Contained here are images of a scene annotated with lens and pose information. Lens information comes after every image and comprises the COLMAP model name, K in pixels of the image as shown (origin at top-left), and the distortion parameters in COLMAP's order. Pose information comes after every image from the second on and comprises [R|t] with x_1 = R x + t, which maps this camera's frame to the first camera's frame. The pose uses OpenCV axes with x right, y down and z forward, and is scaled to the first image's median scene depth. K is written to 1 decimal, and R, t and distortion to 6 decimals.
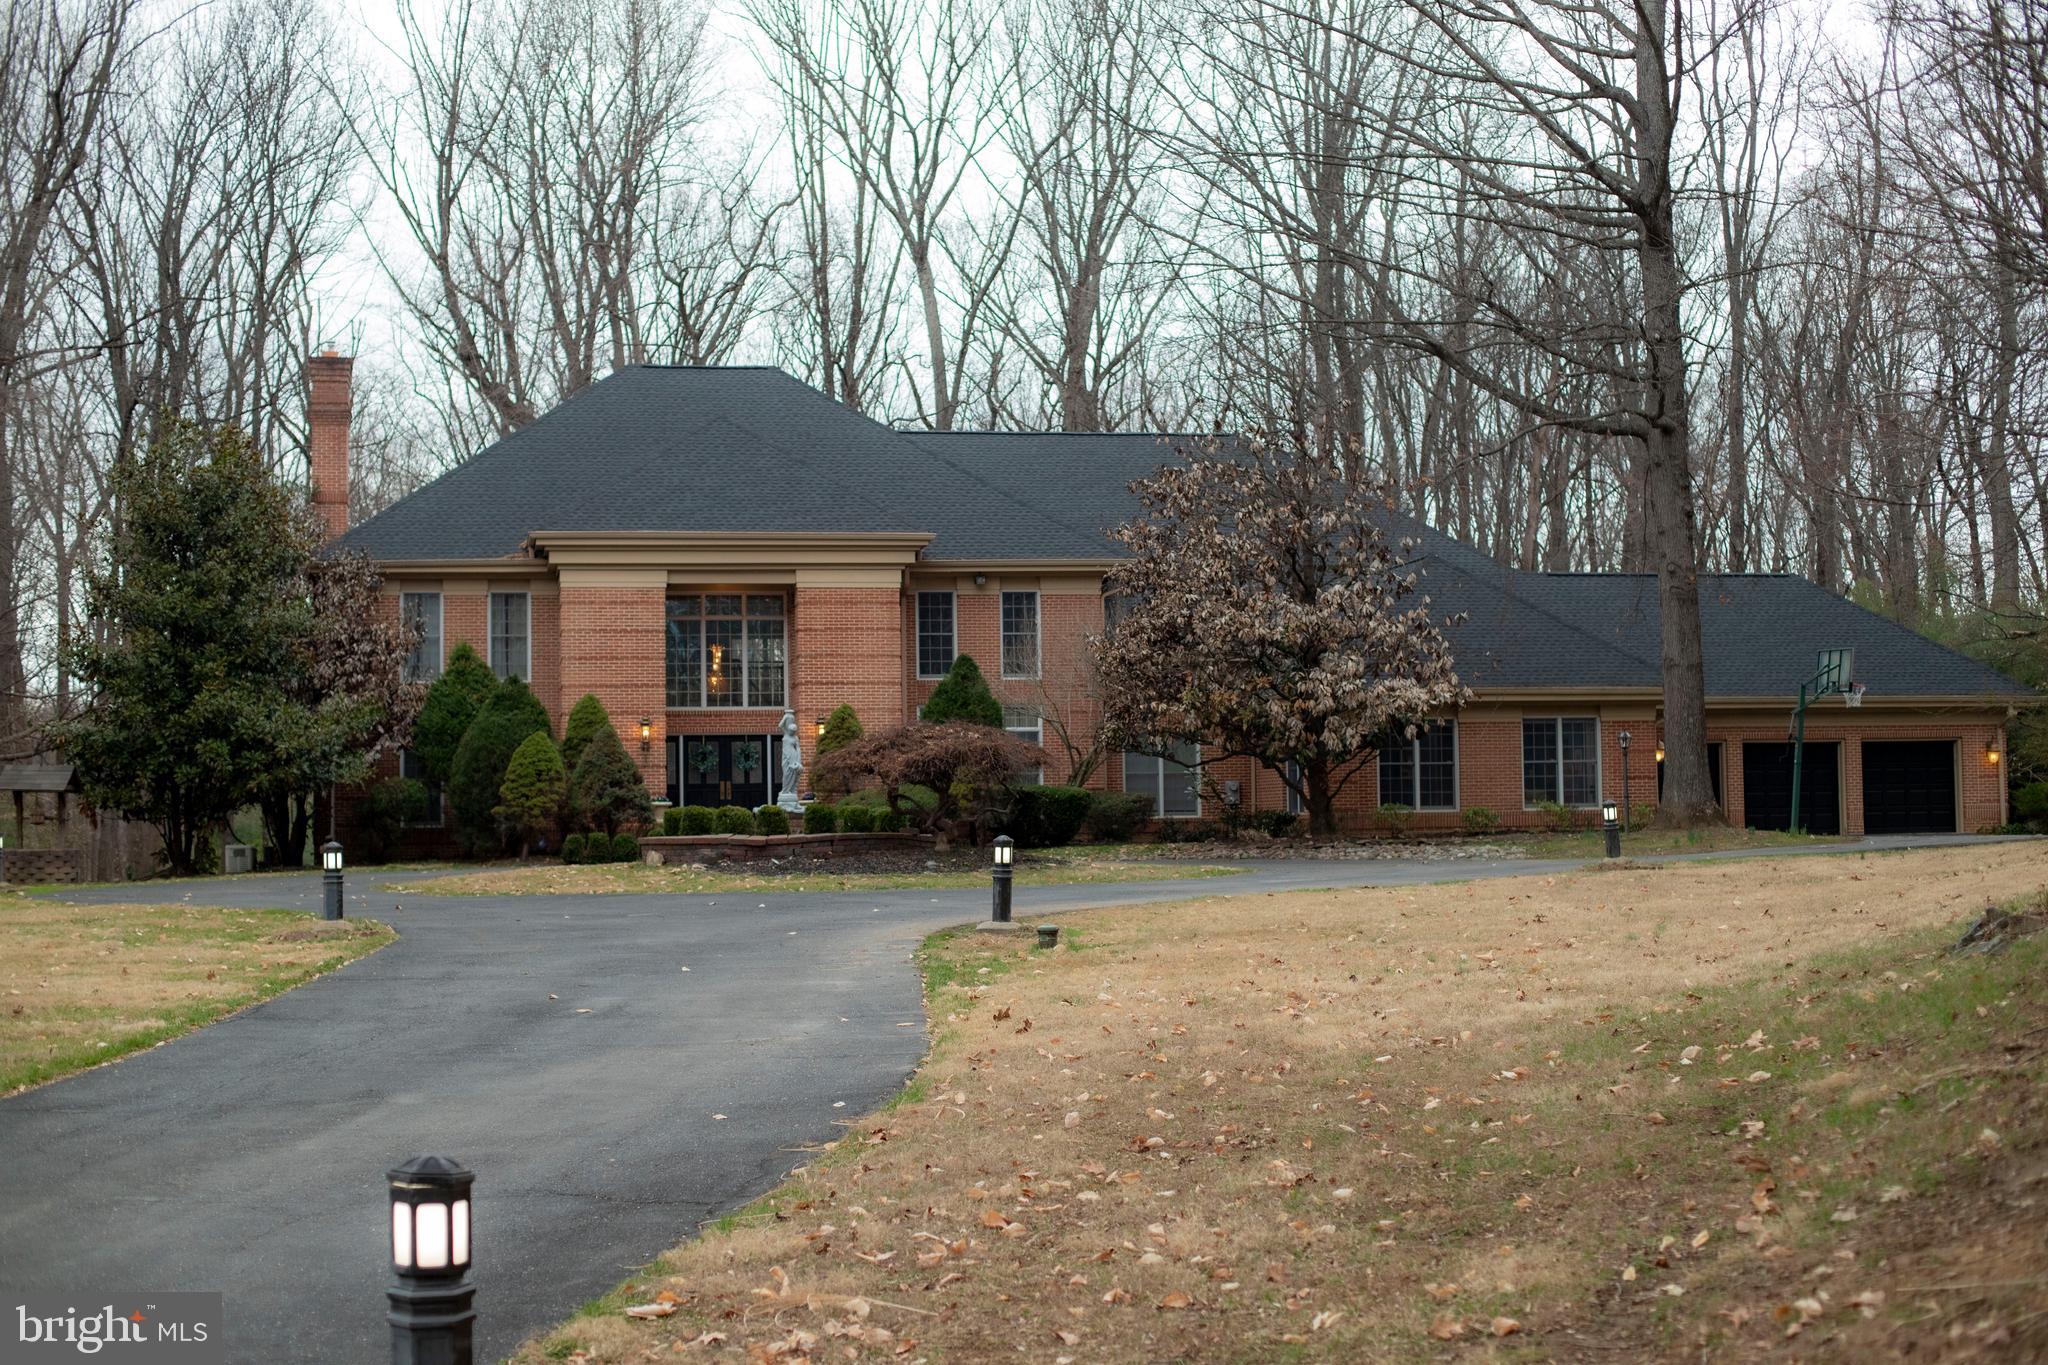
lens RADIAL K [[2940.9, 0, 1052.5], [0, 2940.9, 694.0], [0, 0, 1]] dist [-0.123945, 0.000000]
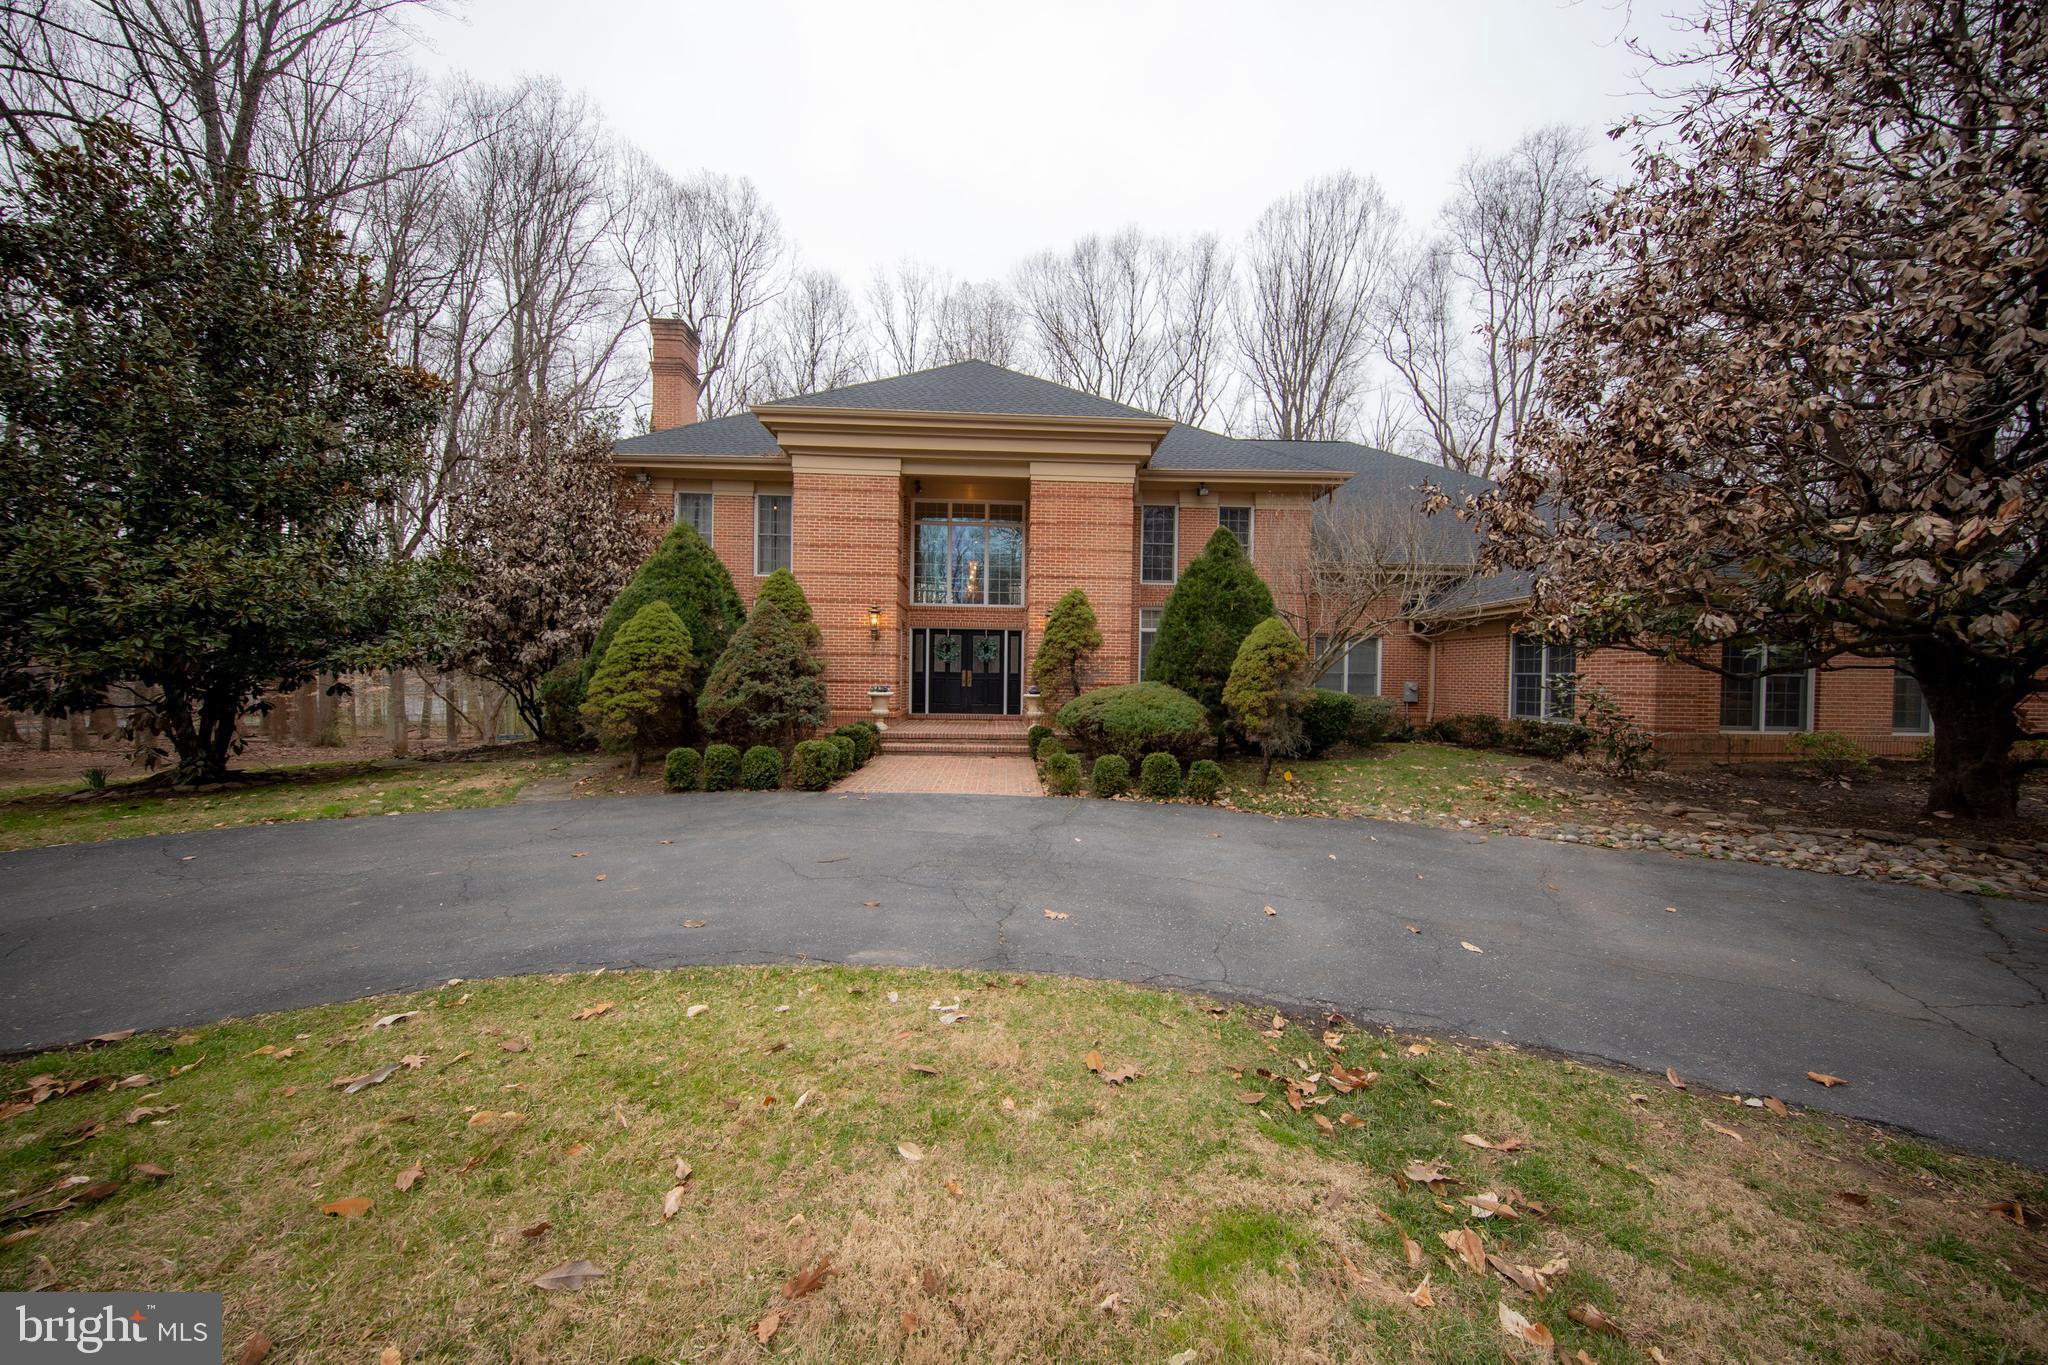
lens RADIAL K [[643.1, 0, 1021.1], [0, 643.1, 686.8], [0, 0, 1]] dist [0.004115, -0.003270]
pose [[0.988479, 0.033540, -0.147594, -0.056155], [-0.023658, 0.997390, 0.068210, 0.019312], [0.149496, -0.063932, 0.986693, 0.787292]]
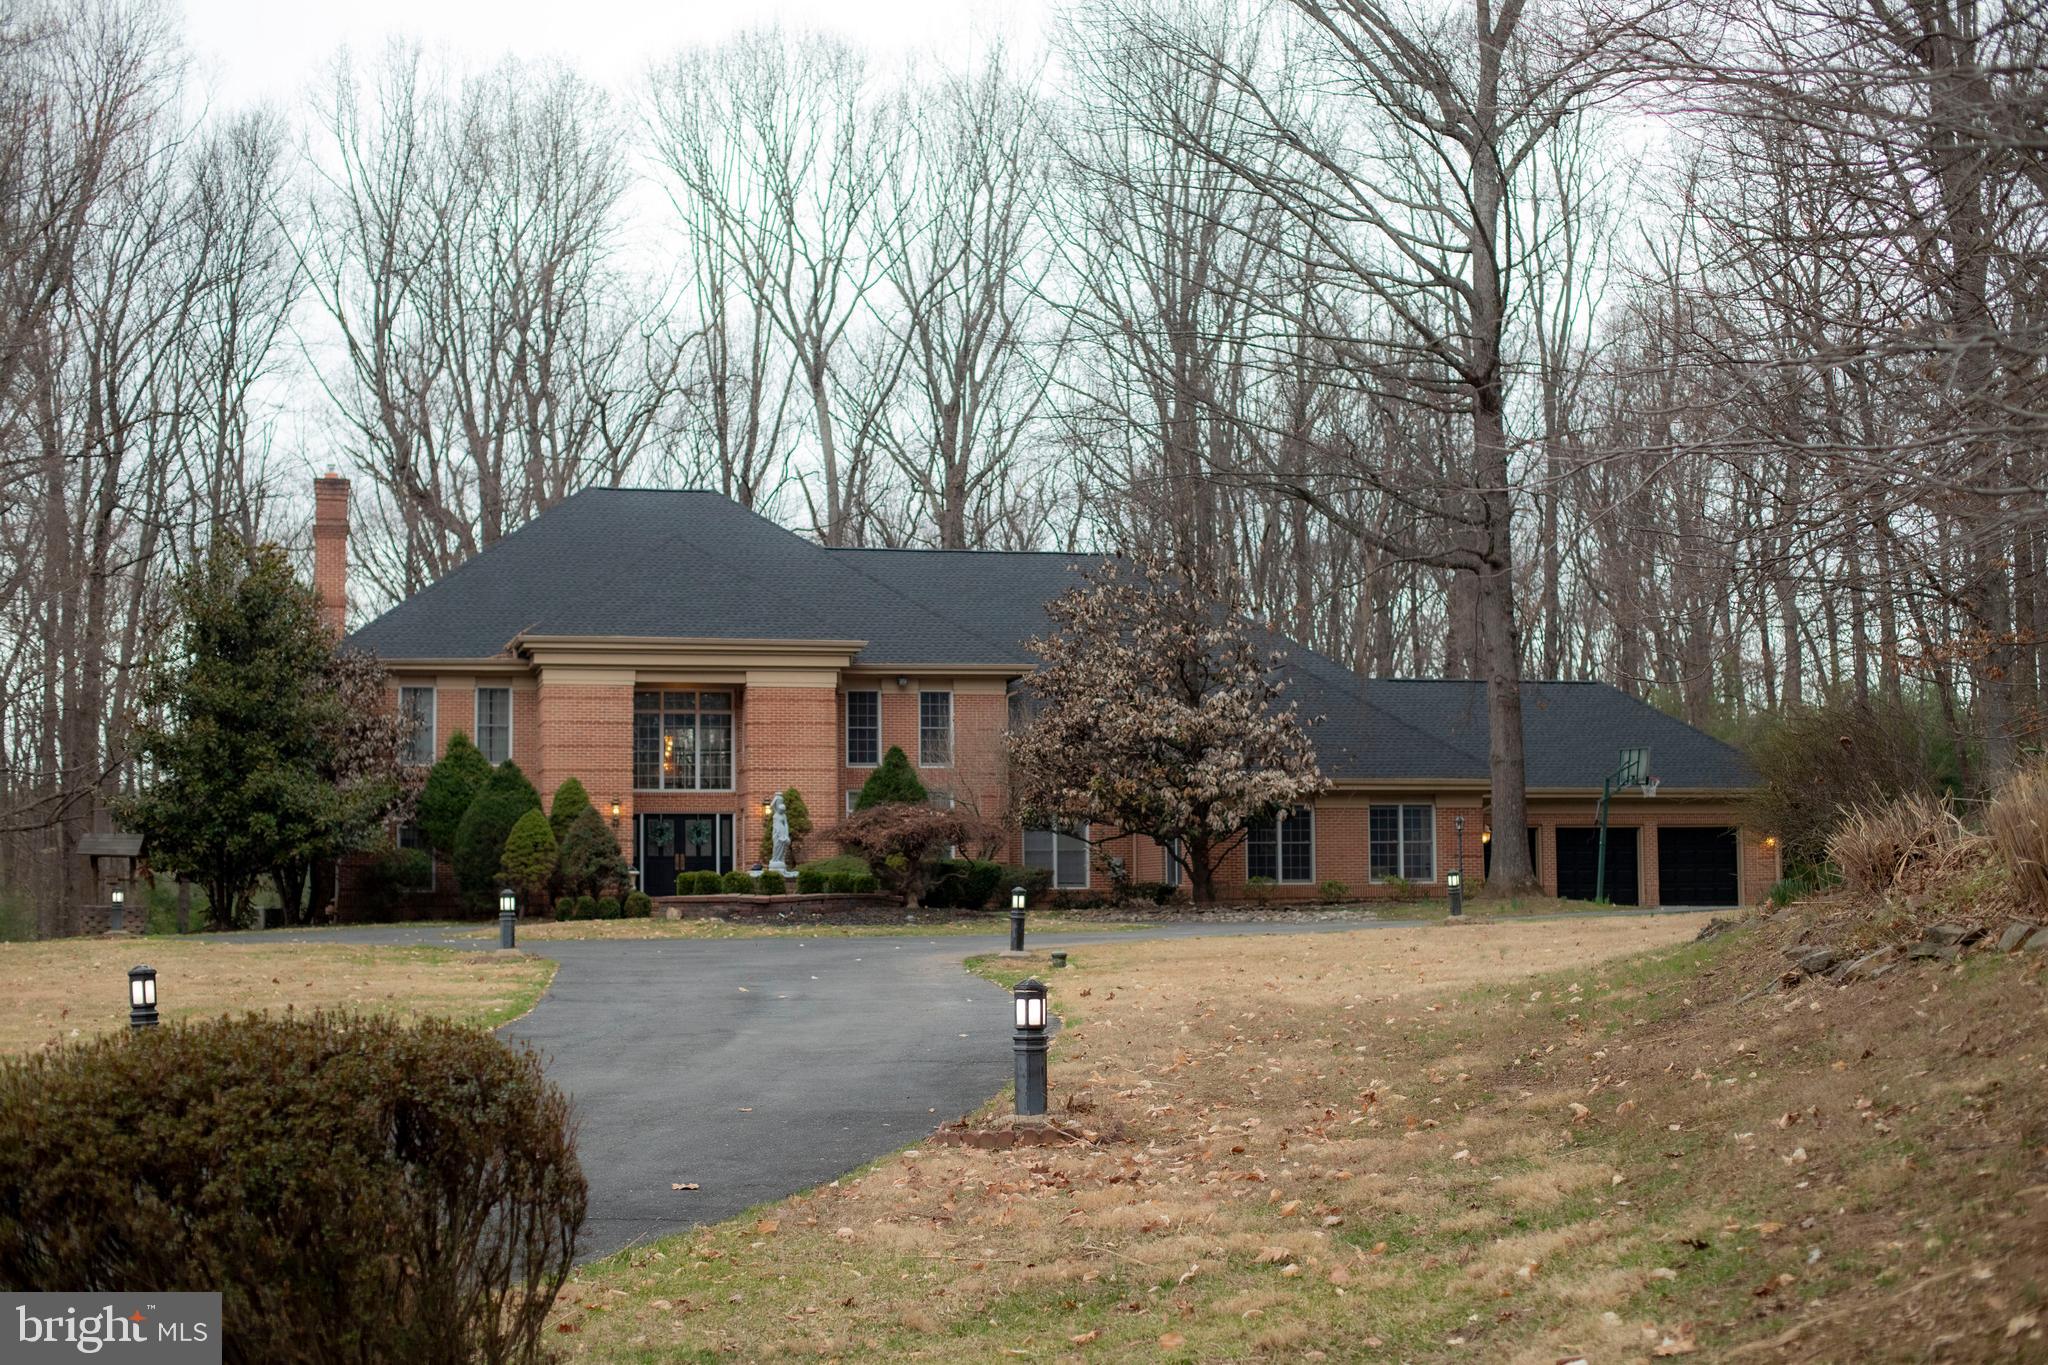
lens RADIAL K [[2940.9, 0, 1060.7], [0, 2940.9, 684.3], [0, 0, 1]] dist [-0.123945, 0.000000]
pose [[0.997763, 0.010664, 0.065993, -0.040582], [-0.008526, 0.999432, -0.032597, -0.000550], [-0.066304, 0.031961, 0.997287, -0.162830]]
